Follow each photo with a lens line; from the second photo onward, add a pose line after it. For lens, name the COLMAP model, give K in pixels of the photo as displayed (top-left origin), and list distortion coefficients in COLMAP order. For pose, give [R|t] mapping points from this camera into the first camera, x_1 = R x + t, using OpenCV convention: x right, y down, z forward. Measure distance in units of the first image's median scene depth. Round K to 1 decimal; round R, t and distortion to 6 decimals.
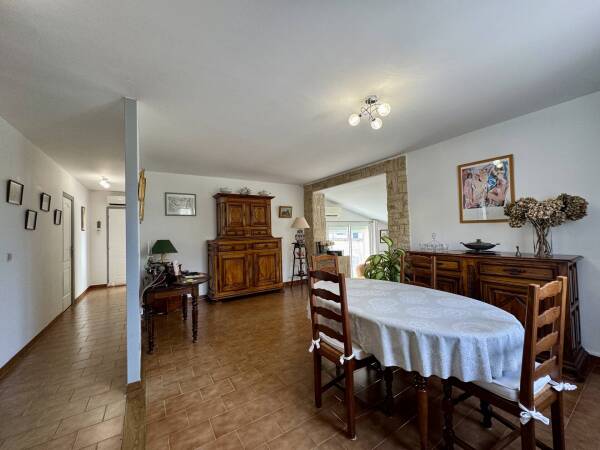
lens RADIAL K [[239.2, 0, 300.6], [0, 239.2, 225.7], [0, 0, 1]] dist [-0.000681, 0.000029]
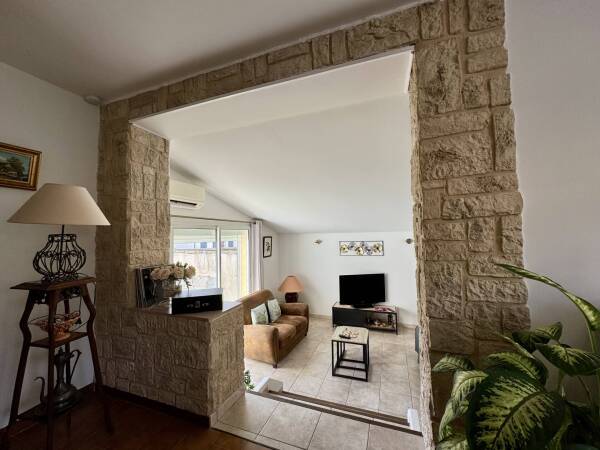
lens RADIAL K [[239.2, 0, 300.6], [0, 239.2, 225.7], [0, 0, 1]] dist [-0.000681, 0.000029]
pose [[0.802972, 0.037050, 0.594863, 0.061987], [-0.018443, 0.999133, -0.037334, 0.018562], [-0.595731, 0.019007, 0.802959, 0.752627]]
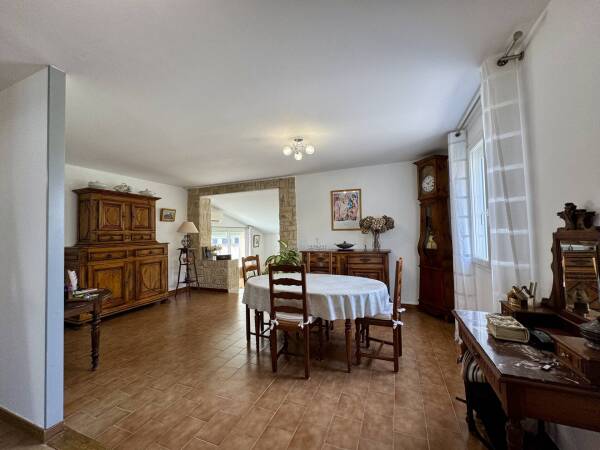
lens RADIAL K [[239.2, 0, 300.6], [0, 239.2, 225.7], [0, 0, 1]] dist [-0.000681, 0.000029]
pose [[0.818910, 0.028640, 0.573207, -0.218076], [-0.014784, 0.999475, -0.028818, 0.002962], [-0.573732, 0.015125, 0.818904, -0.054213]]
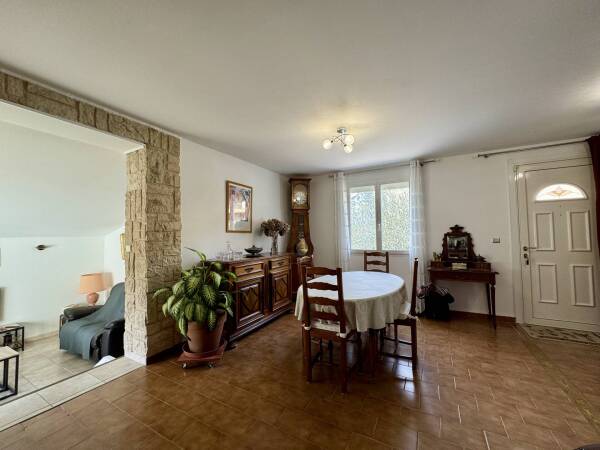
lens RADIAL K [[239.2, 0, 300.6], [0, 239.2, 225.7], [0, 0, 1]] dist [-0.000681, 0.000029]
pose [[-0.471781, 0.069829, 0.878946, -0.313892], [0.006521, 0.997108, -0.075717, 0.030444], [-0.881692, -0.029991, -0.470872, 0.829521]]
